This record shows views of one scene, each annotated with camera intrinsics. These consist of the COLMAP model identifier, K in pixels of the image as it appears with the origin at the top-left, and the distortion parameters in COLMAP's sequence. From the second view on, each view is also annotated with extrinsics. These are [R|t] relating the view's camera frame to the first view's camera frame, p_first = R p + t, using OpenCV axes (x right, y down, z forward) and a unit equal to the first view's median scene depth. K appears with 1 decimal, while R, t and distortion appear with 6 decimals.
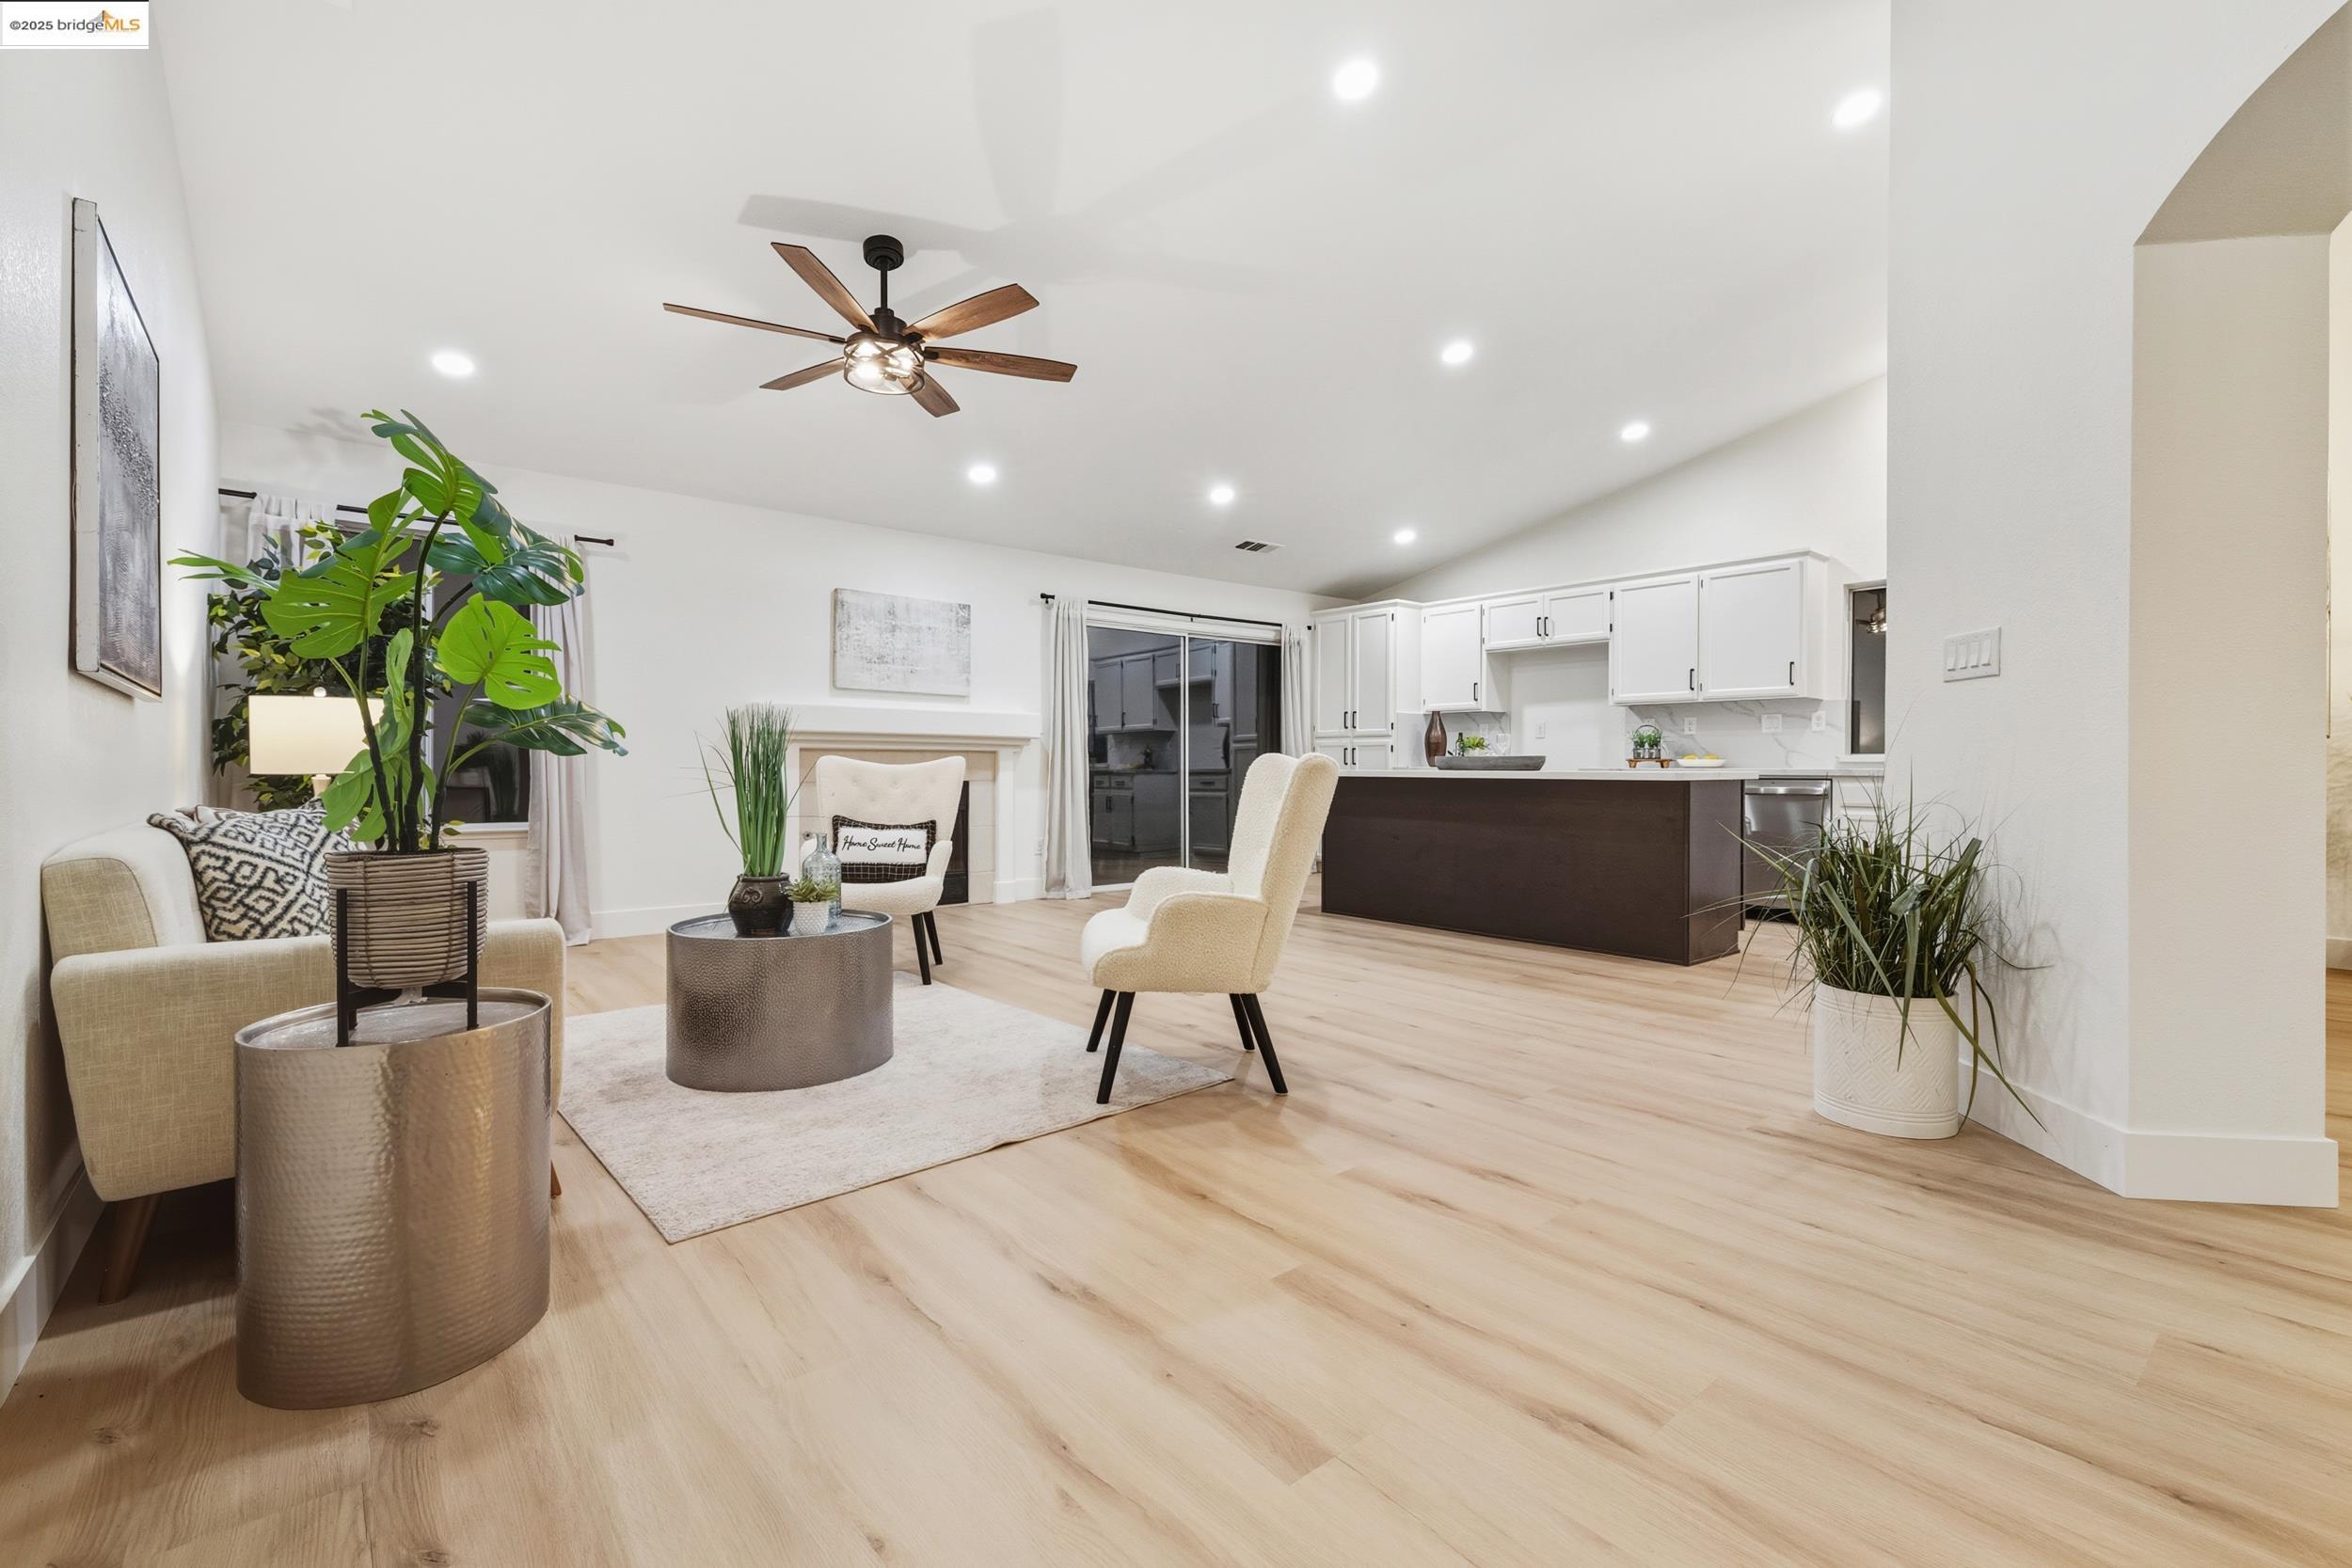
lens RADIAL K [[1021.8, 0, 1170.1], [0, 1021.8, 775.3], [0, 0, 1]] dist [-0.003213, 0.002682]
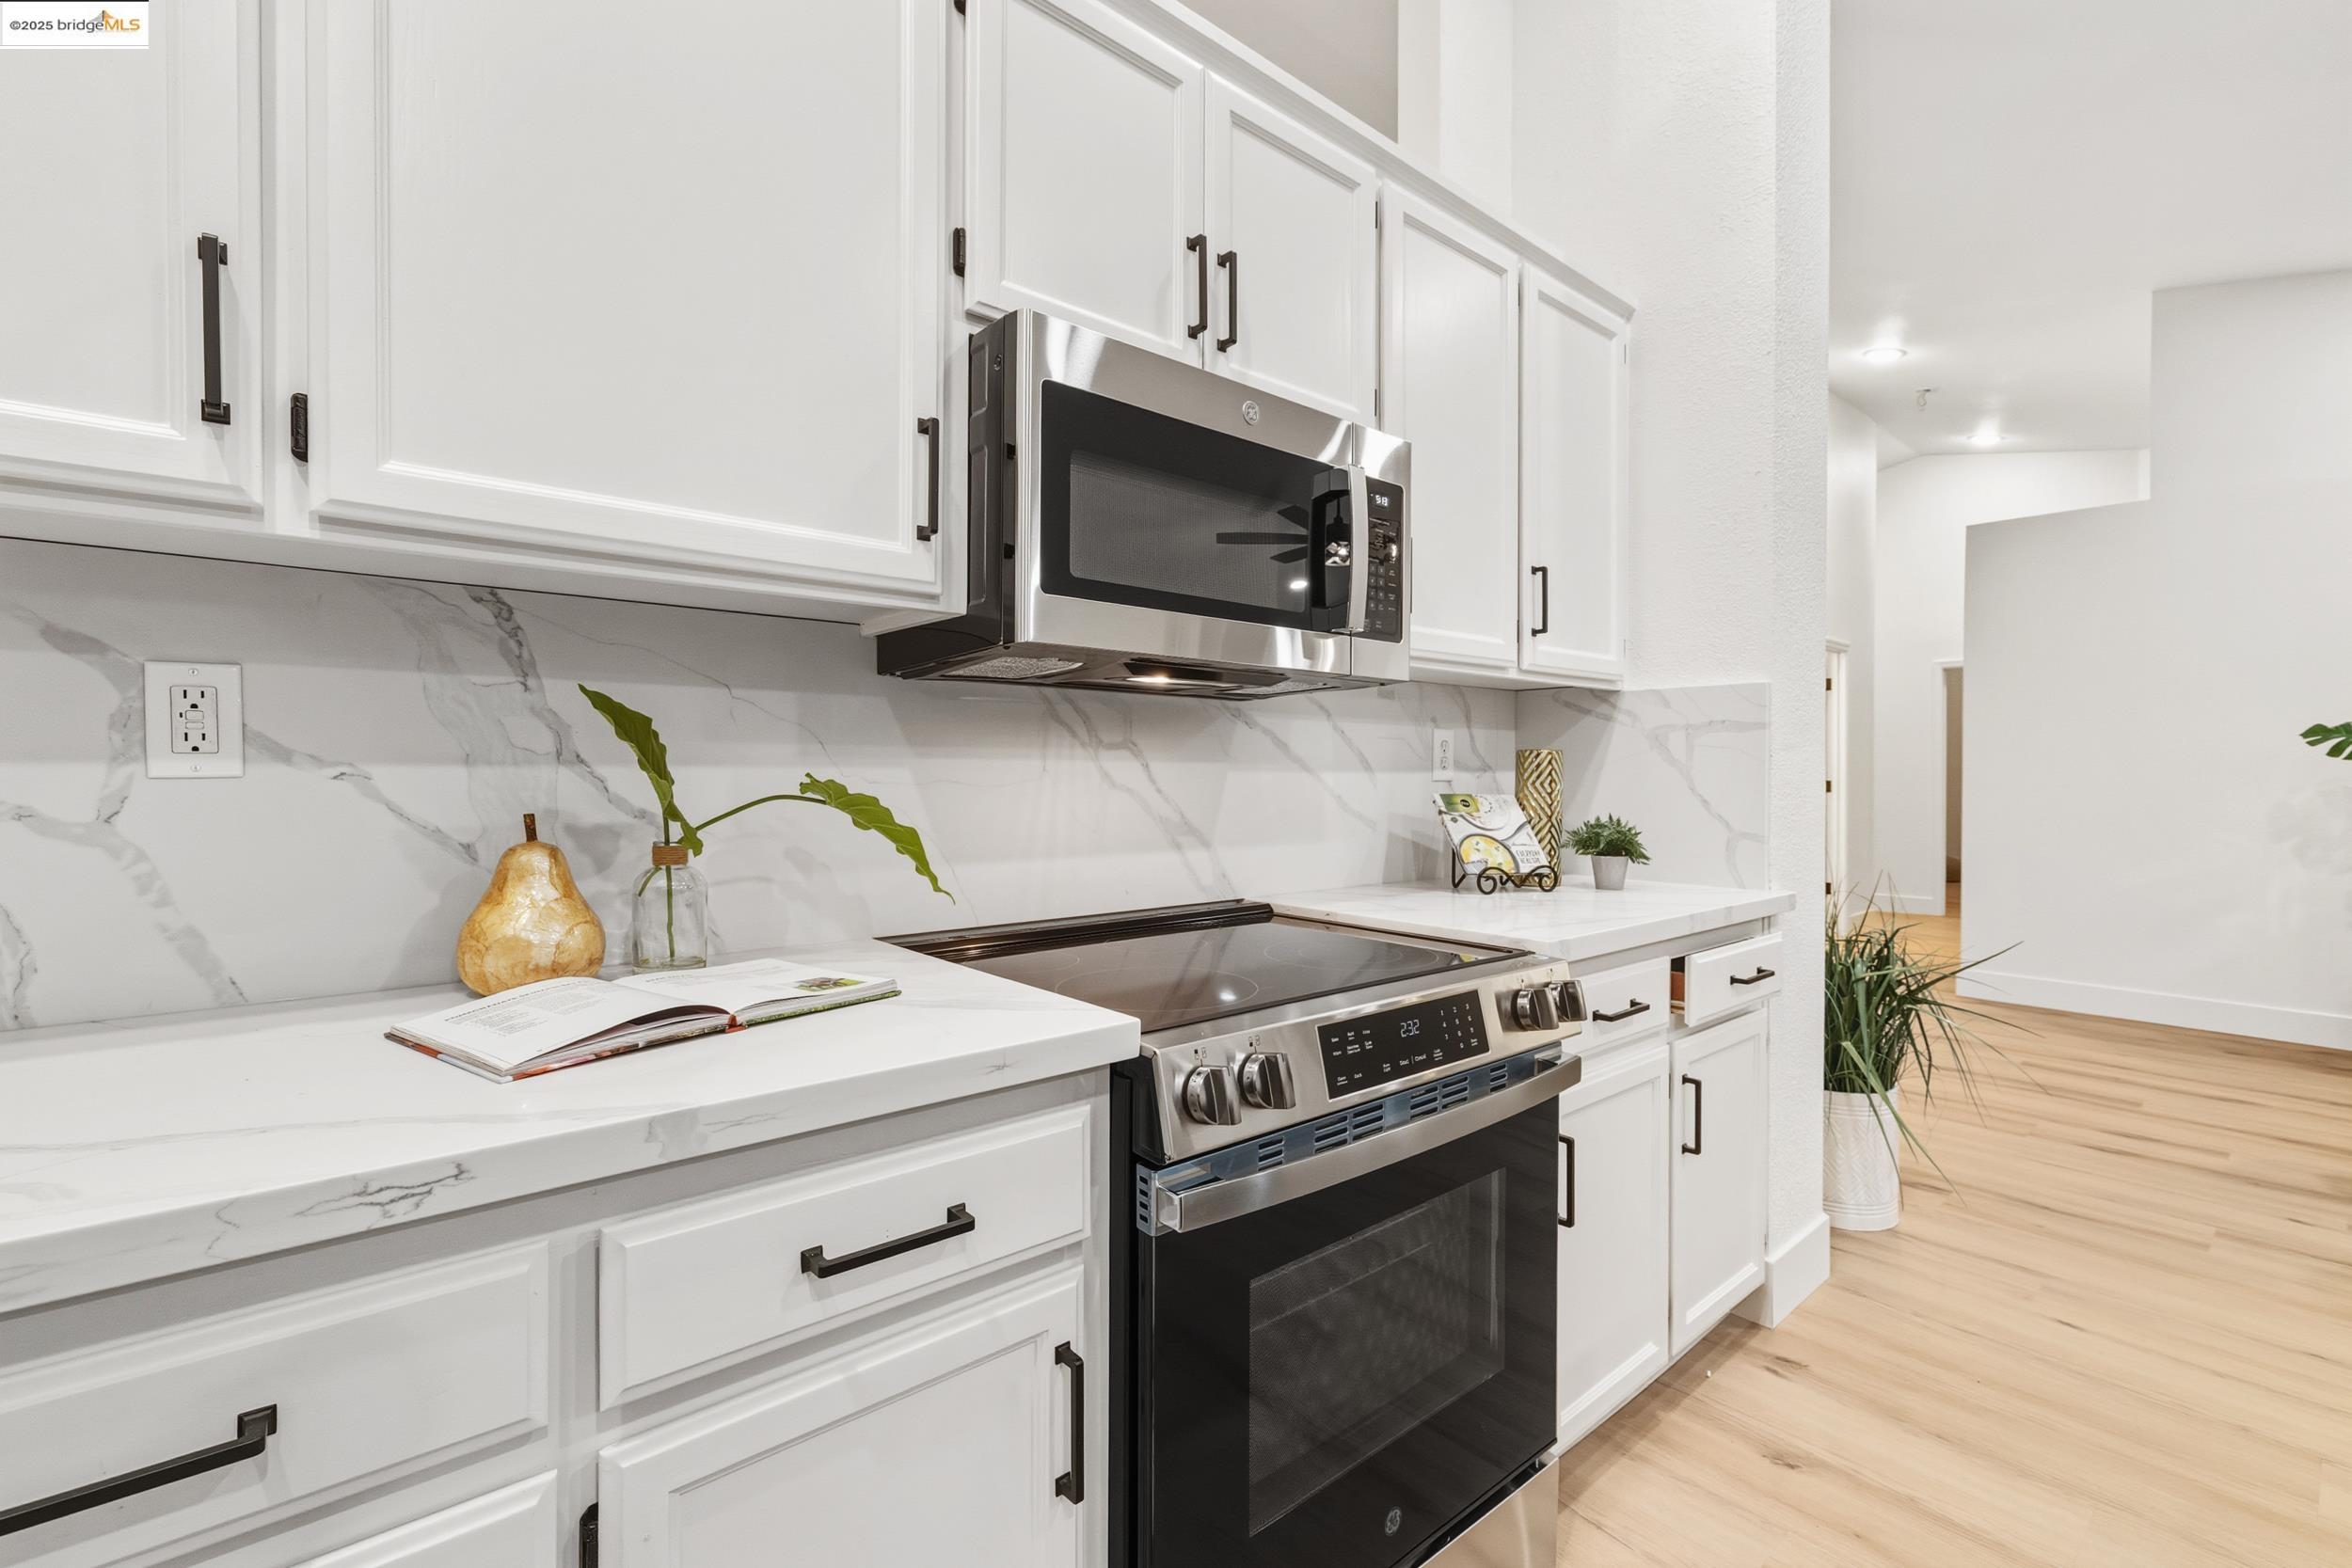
lens RADIAL K [[1021.8, 0, 1177.9], [0, 1021.8, 777.5], [0, 0, 1]] dist [-0.003213, 0.002682]
pose [[-0.999874, -0.005530, -0.014874, 0.547332], [-0.005693, 0.999923, 0.010988, -0.040466], [0.014812, 0.011072, -0.999829, 0.803100]]
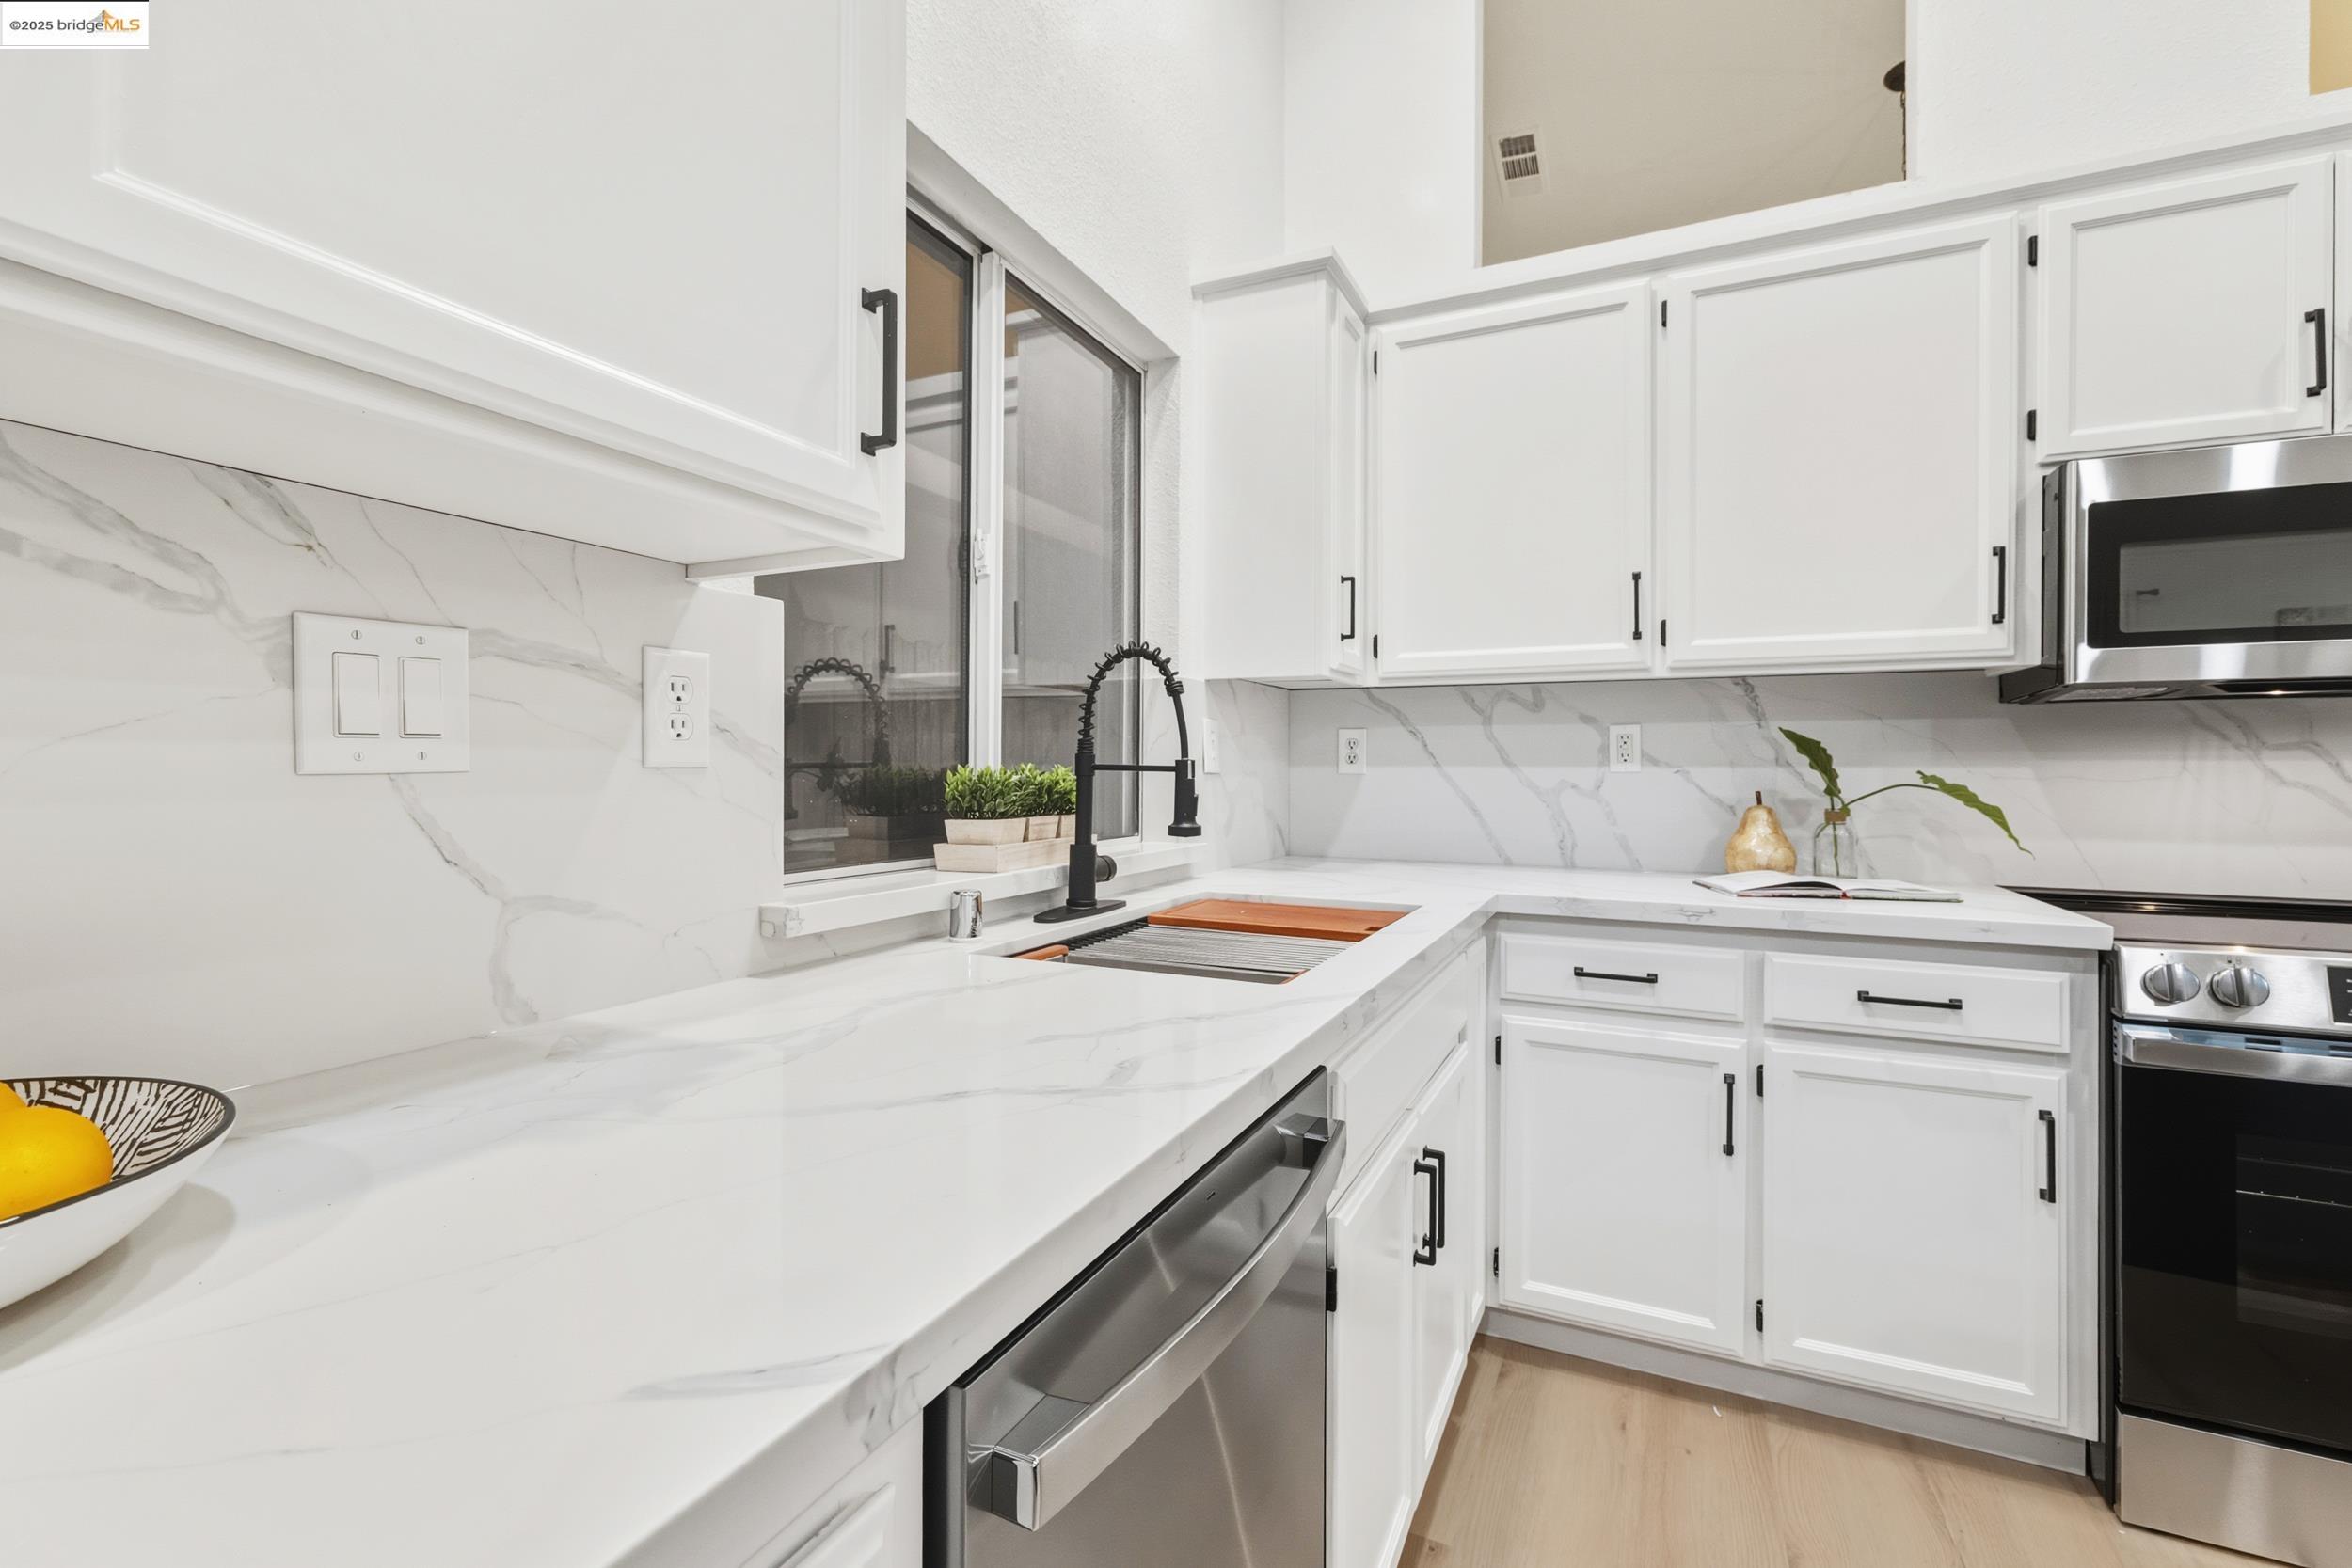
lens RADIAL K [[1021.8, 0, 1170.1], [0, 1021.8, 767.9], [0, 0, 1]] dist [-0.003213, 0.002682]
pose [[-0.419495, -0.004030, 0.907749, 0.428593], [0.002274, 0.999982, 0.005490, -0.041917], [-0.907755, 0.004367, -0.419478, 0.949330]]
